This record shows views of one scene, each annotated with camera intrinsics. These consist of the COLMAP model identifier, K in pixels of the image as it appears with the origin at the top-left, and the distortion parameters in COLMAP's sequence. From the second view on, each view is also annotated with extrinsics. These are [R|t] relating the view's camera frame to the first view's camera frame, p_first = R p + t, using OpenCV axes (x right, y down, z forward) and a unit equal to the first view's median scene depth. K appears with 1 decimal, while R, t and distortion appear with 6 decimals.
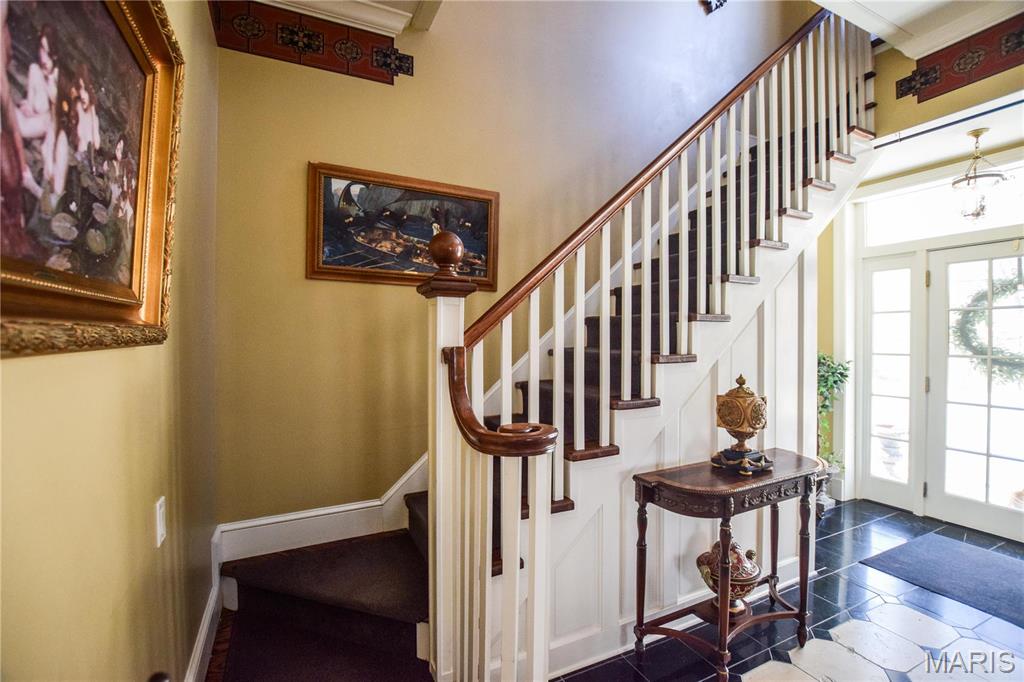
lens RADIAL K [[456.5, 0, 505.8], [0, 456.5, 338.8], [0, 0, 1]] dist [-0.017193, 0.001054]
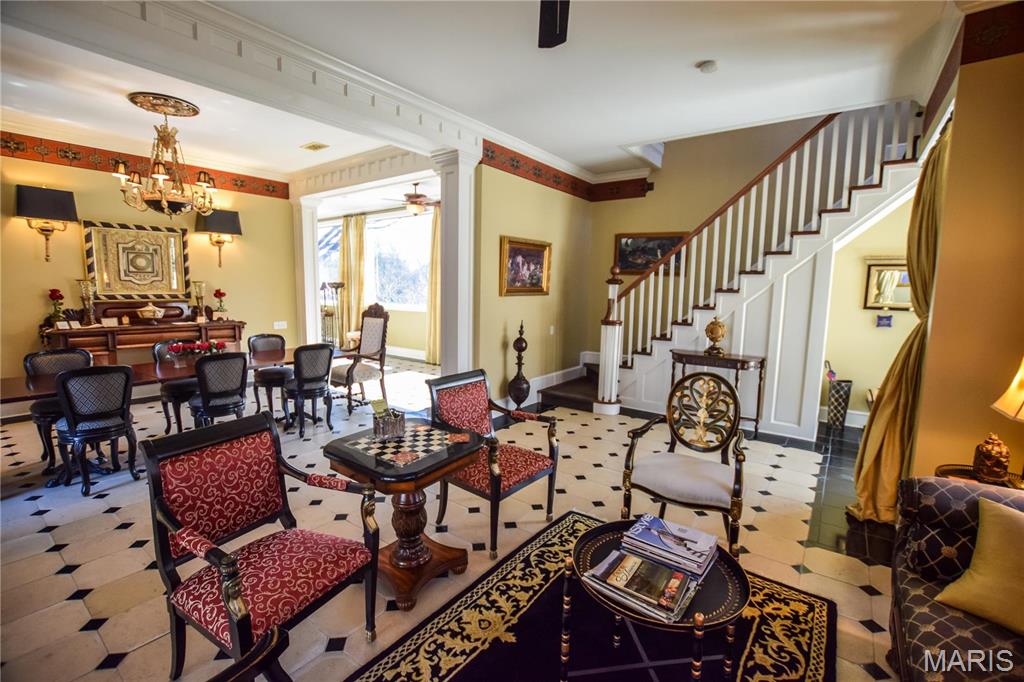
lens RADIAL K [[456.5, 0, 506.0], [0, 456.5, 338.5], [0, 0, 1]] dist [-0.017193, 0.001054]
pose [[0.461072, 0.108985, -0.880645, 1.795923], [-0.025063, 0.993633, 0.109845, -0.029934], [0.887009, -0.028575, 0.460868, -0.930753]]
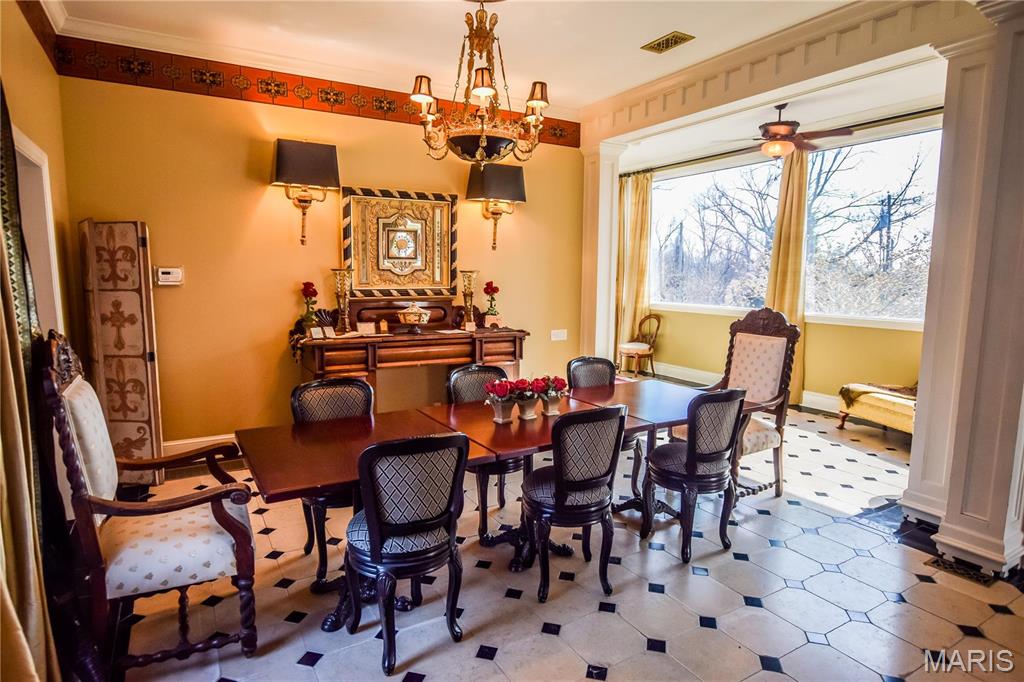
lens RADIAL K [[577.1, 0, 512.2], [0, 577.1, 338.5], [0, 0, 1]] dist [-0.017061, -0.002238]
pose [[0.092701, 0.114887, -0.989044, 0.944354], [-0.020346, 0.993332, 0.113478, -0.021649], [0.995486, 0.009604, 0.094420, -1.337172]]
